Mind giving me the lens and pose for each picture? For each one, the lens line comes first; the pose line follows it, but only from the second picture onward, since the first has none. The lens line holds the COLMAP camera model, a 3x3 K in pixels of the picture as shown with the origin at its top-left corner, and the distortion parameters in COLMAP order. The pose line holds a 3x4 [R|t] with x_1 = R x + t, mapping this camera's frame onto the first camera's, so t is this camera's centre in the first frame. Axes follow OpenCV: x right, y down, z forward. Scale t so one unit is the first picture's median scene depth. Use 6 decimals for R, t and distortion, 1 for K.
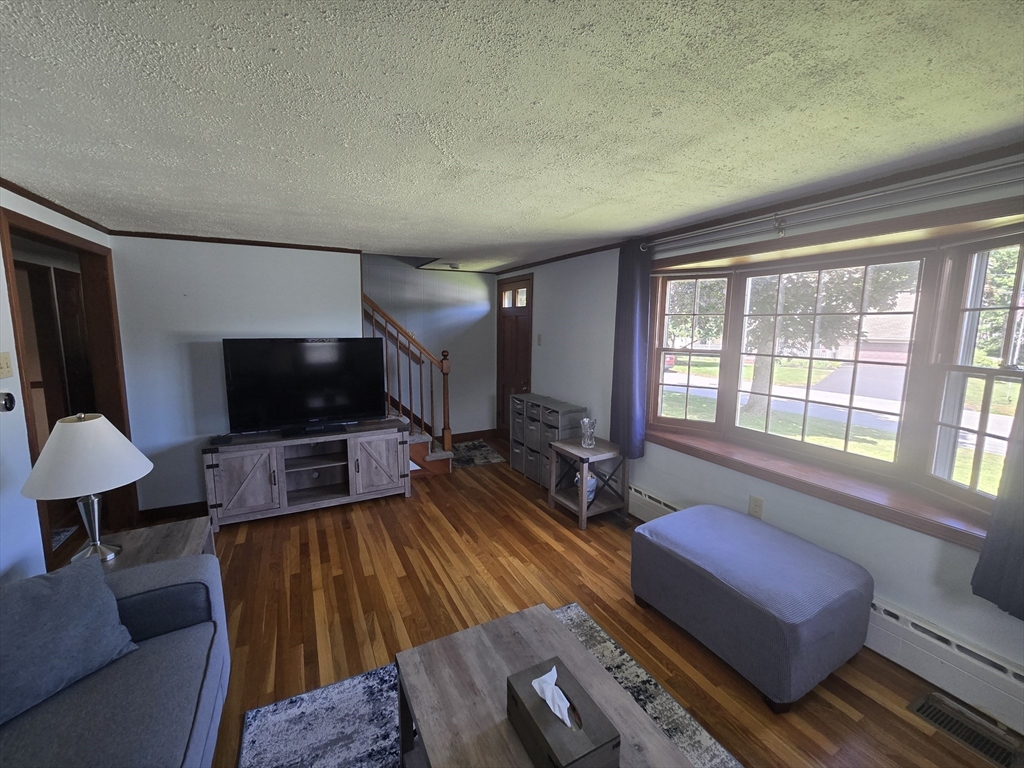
lens RADIAL K [[421.0, 0, 512.0], [0, 421.0, 384.0], [0, 0, 1]] dist [-0.000290, -0.000047]
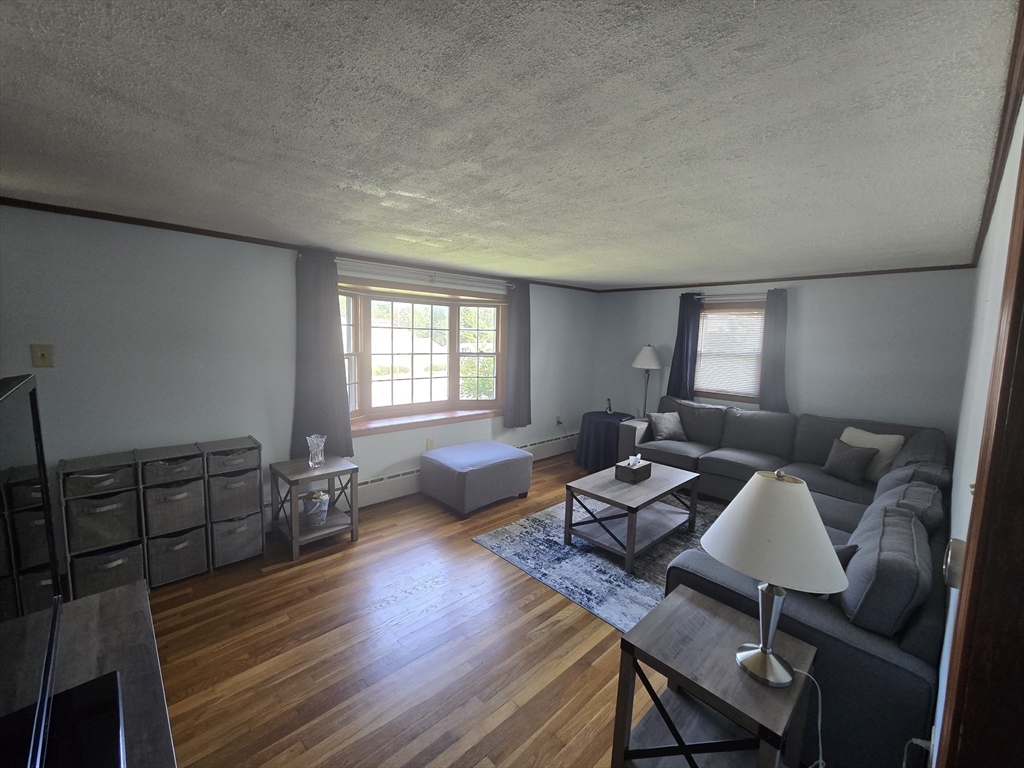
lens RADIAL K [[421.0, 0, 512.0], [0, 421.0, 384.0], [0, 0, 1]] dist [-0.000290, -0.000047]
pose [[-0.291746, -0.113549, 0.949732, -1.216648], [0.099976, 0.983870, 0.148342, -0.179614], [-0.951257, 0.138229, -0.275687, 1.269834]]
